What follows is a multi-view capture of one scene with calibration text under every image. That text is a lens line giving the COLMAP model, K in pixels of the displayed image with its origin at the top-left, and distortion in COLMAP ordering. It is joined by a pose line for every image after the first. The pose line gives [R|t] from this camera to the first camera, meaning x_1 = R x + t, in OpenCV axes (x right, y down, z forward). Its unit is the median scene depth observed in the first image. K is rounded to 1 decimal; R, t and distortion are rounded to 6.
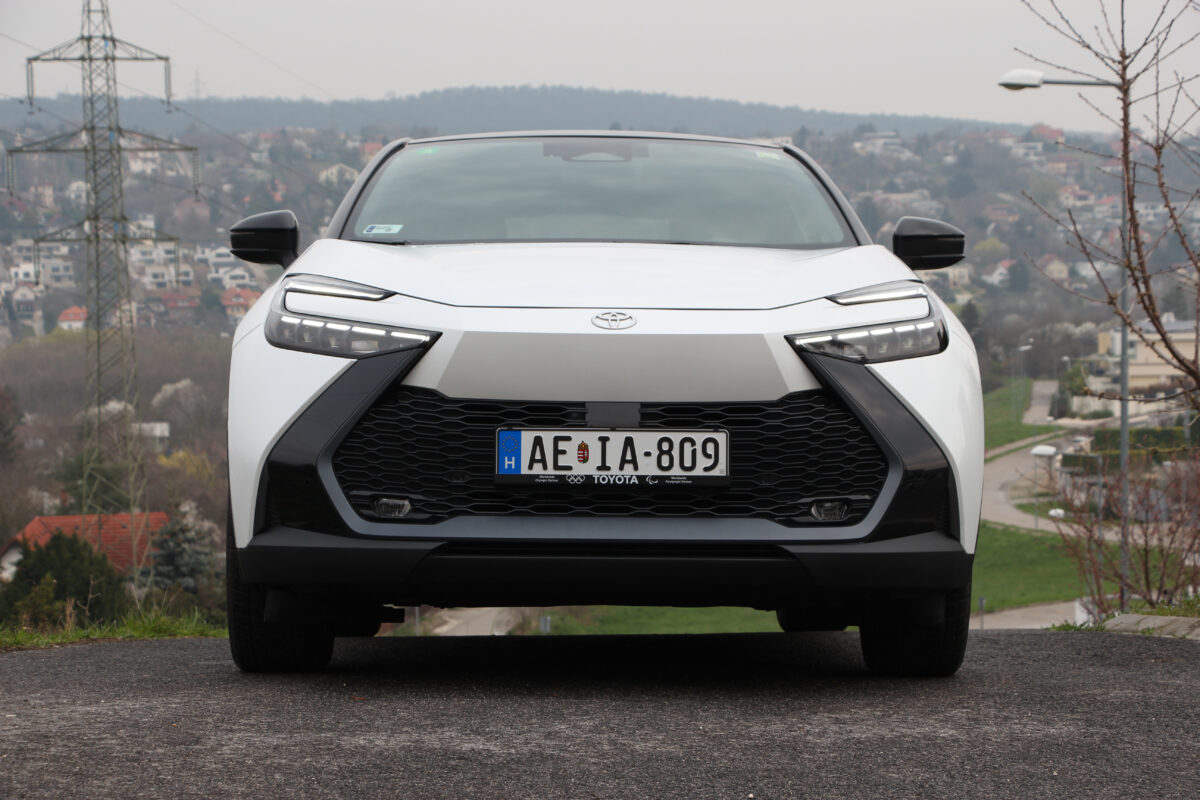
lens RADIAL K [[3134.6, 0, 631.9], [0, 3134.6, 476.6], [0, 0, 1]] dist [0.540730, 0.000000]
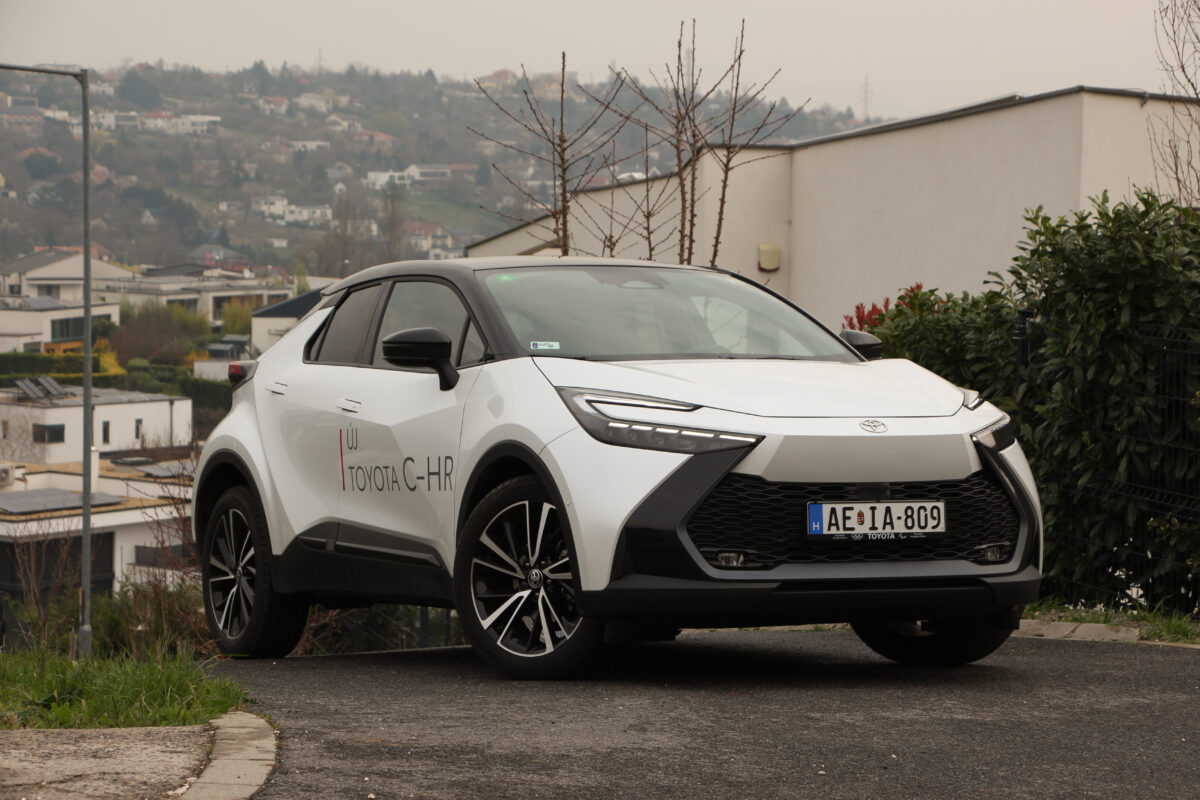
lens RADIAL K [[3727.9, 0, 597.6], [0, 3727.9, 400.9], [0, 0, 1]] dist [0.528680, 0.000000]
pose [[0.905264, -0.011216, 0.424701, -0.856634], [0.015711, 0.999851, -0.007084, -0.051266], [-0.424559, 0.013086, 0.905306, -0.511548]]
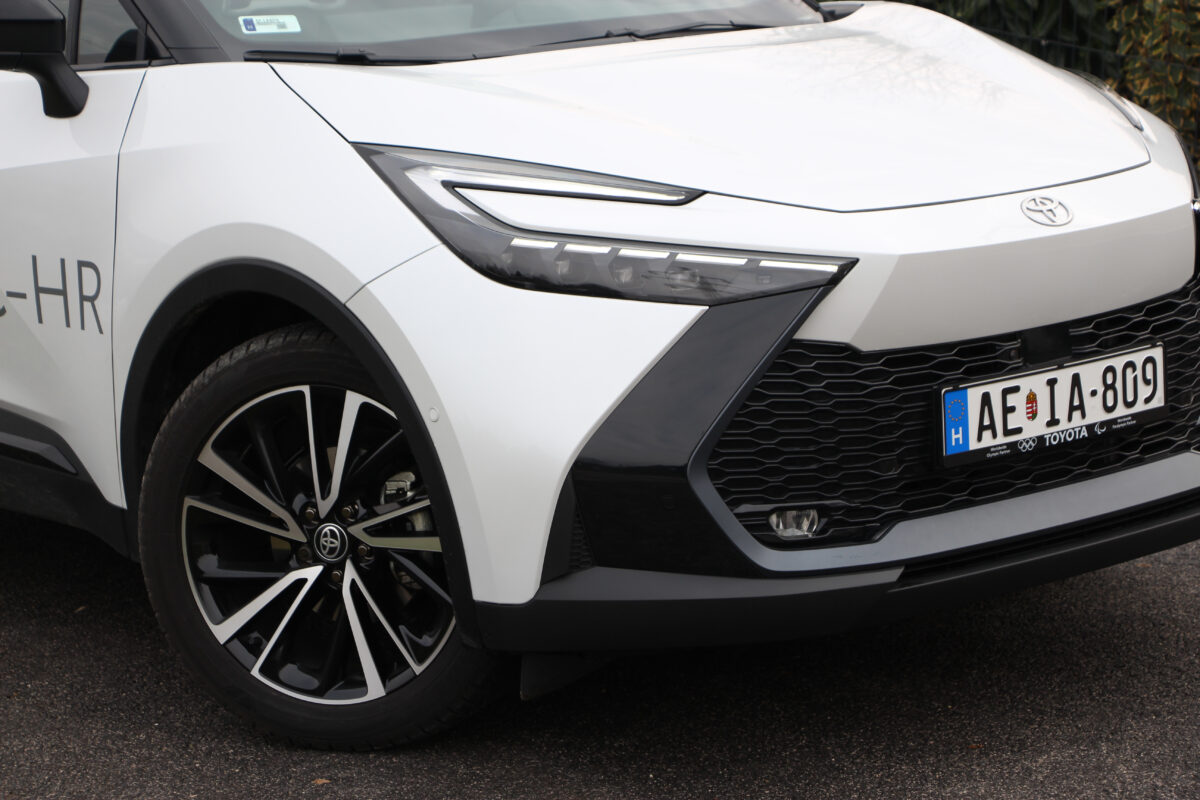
lens RADIAL K [[3278.3, 0, 608.2], [0, 3278.3, 418.5], [0, 0, 1]] dist [0.498860, 0.000000]
pose [[0.771231, -0.156667, 0.616976, -0.543588], [0.042366, 0.979724, 0.195820, -0.153118], [-0.635145, -0.124884, 0.762231, 0.495717]]
